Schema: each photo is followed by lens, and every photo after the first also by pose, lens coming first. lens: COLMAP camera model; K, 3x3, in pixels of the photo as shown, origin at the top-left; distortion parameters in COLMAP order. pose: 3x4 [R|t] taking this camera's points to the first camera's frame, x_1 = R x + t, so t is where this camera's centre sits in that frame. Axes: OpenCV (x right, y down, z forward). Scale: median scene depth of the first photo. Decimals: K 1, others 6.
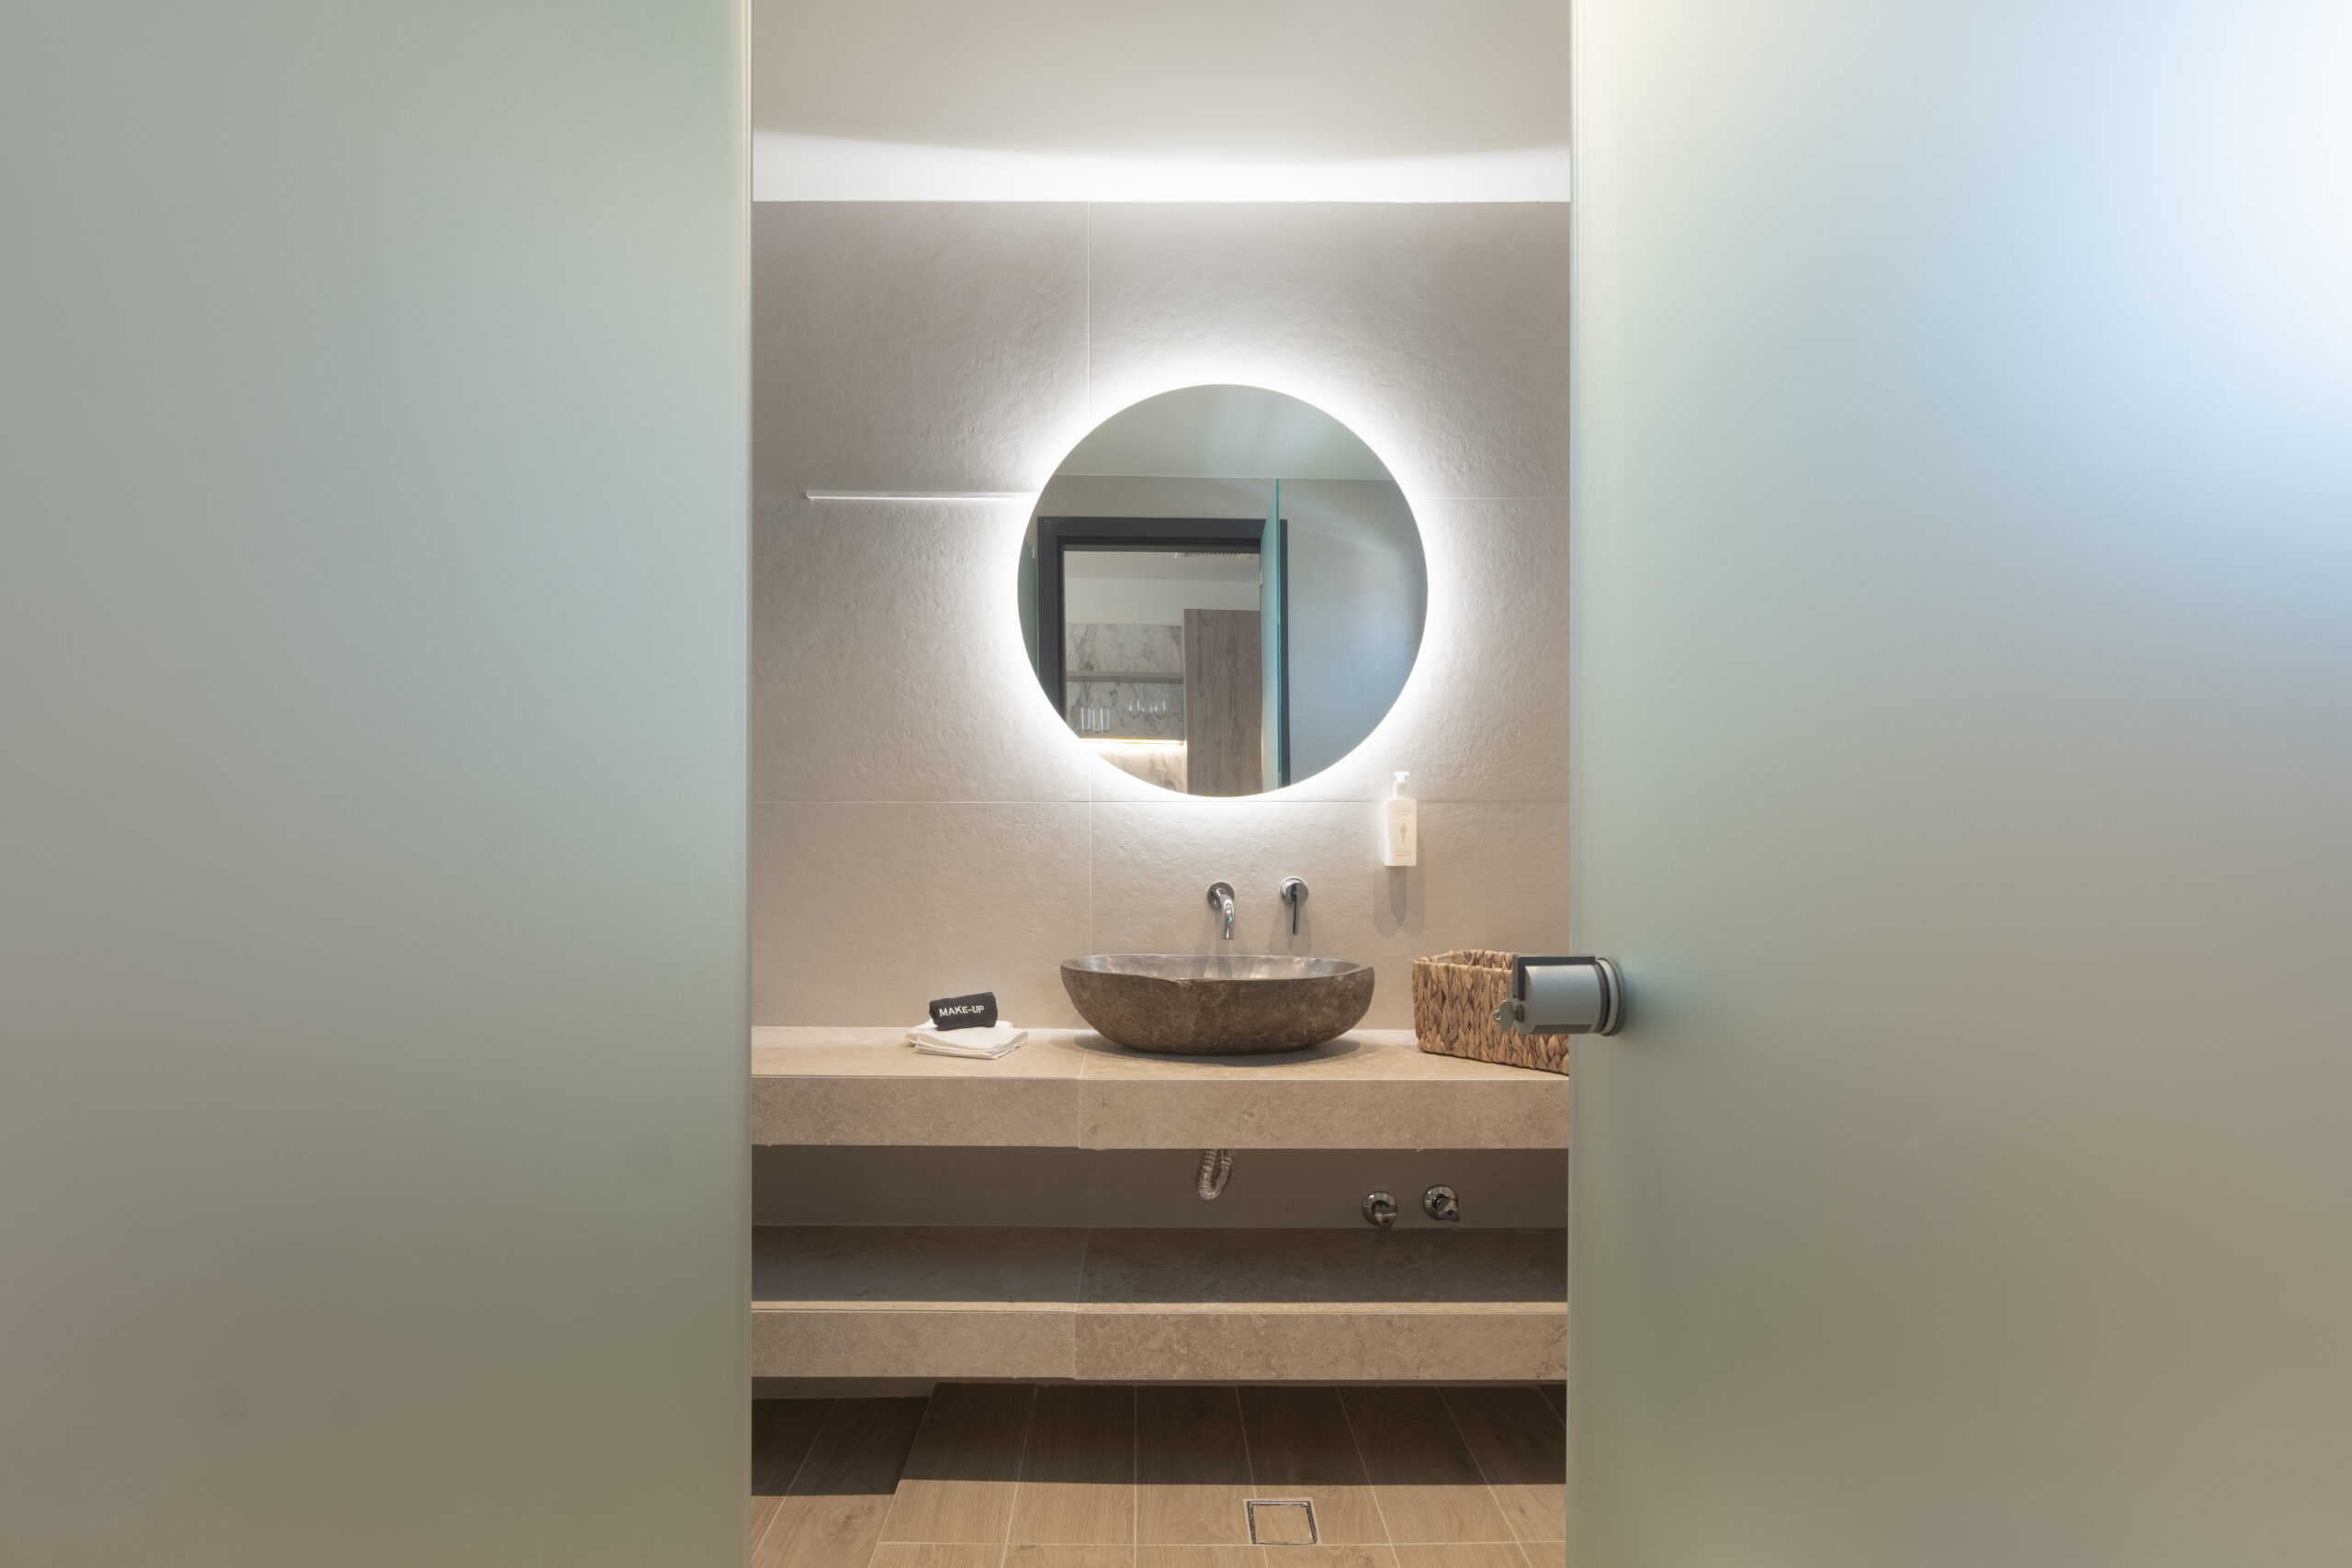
lens RADIAL K [[1053.4, 0, 1176.0], [0, 1053.4, 784.0], [0, 0, 1]] dist [0.001083, 0.000092]
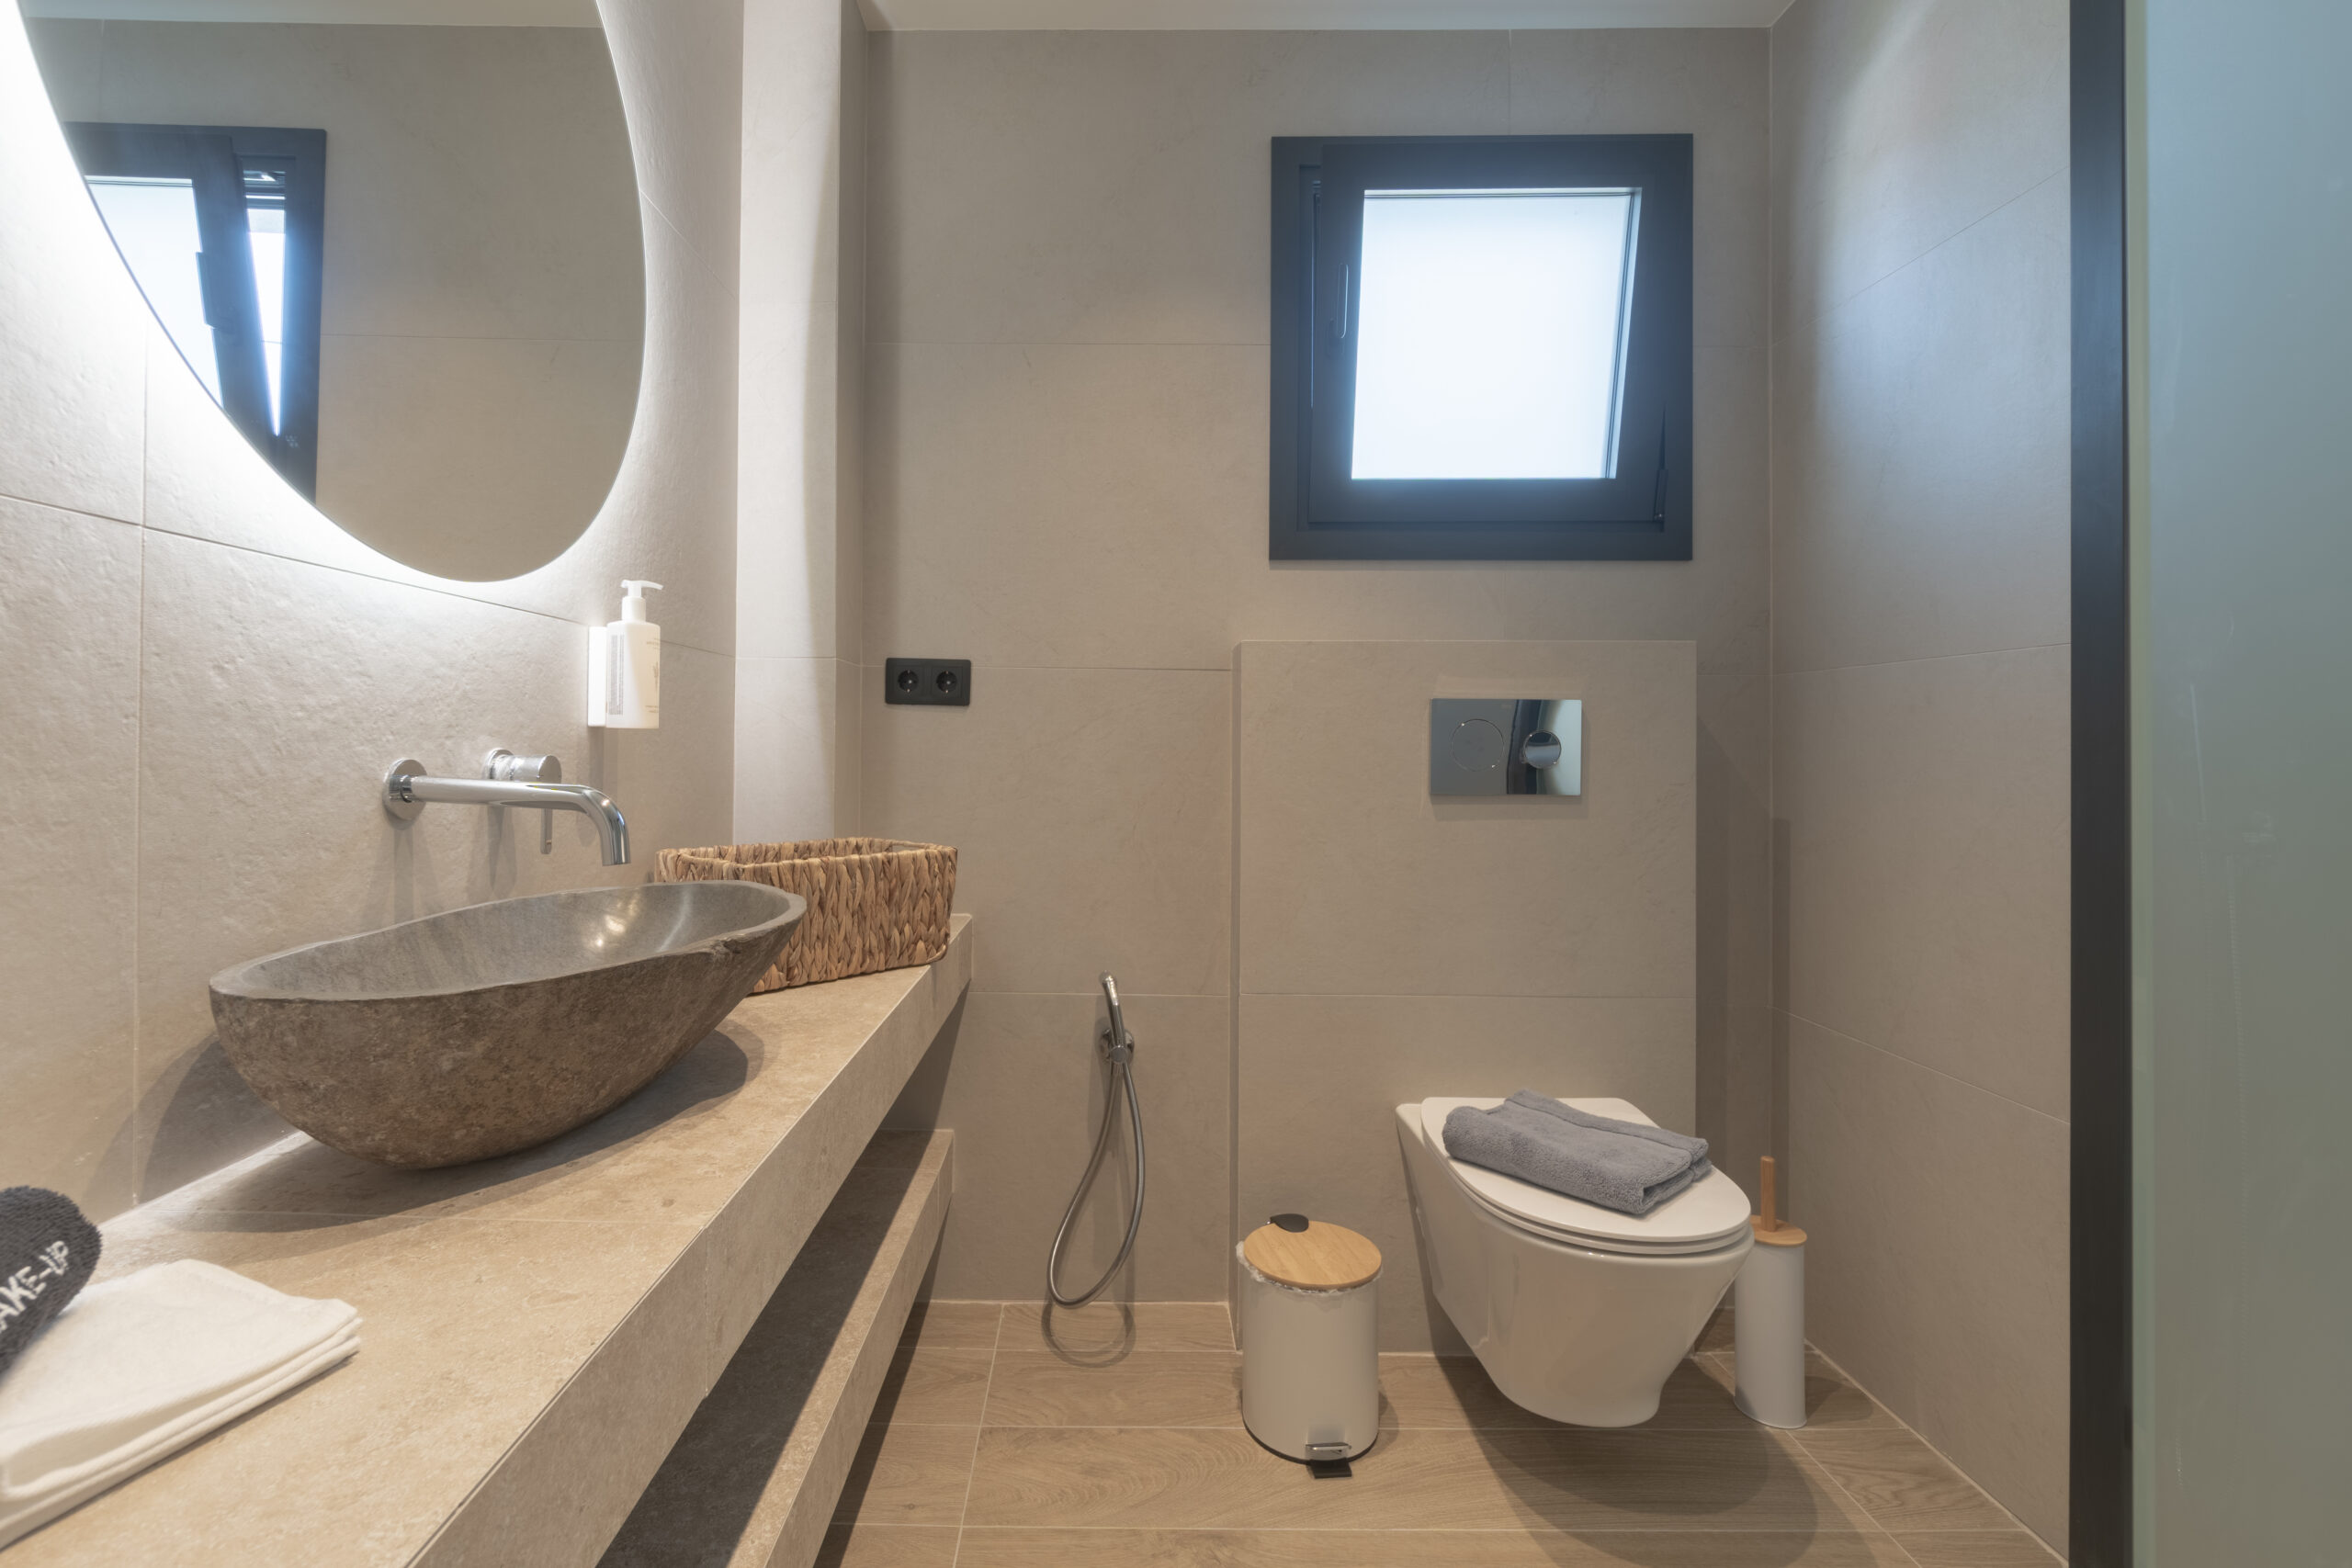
lens RADIAL K [[1009.8, 0, 1175.3], [0, 1009.8, 710.8], [0, 0, 1]] dist [-0.000307, -0.000124]
pose [[0.026691, 0.028226, 0.999245, -0.389387], [-0.040942, 0.998793, -0.027120, 0.070572], [-0.998805, -0.040187, 0.027814, 0.664190]]
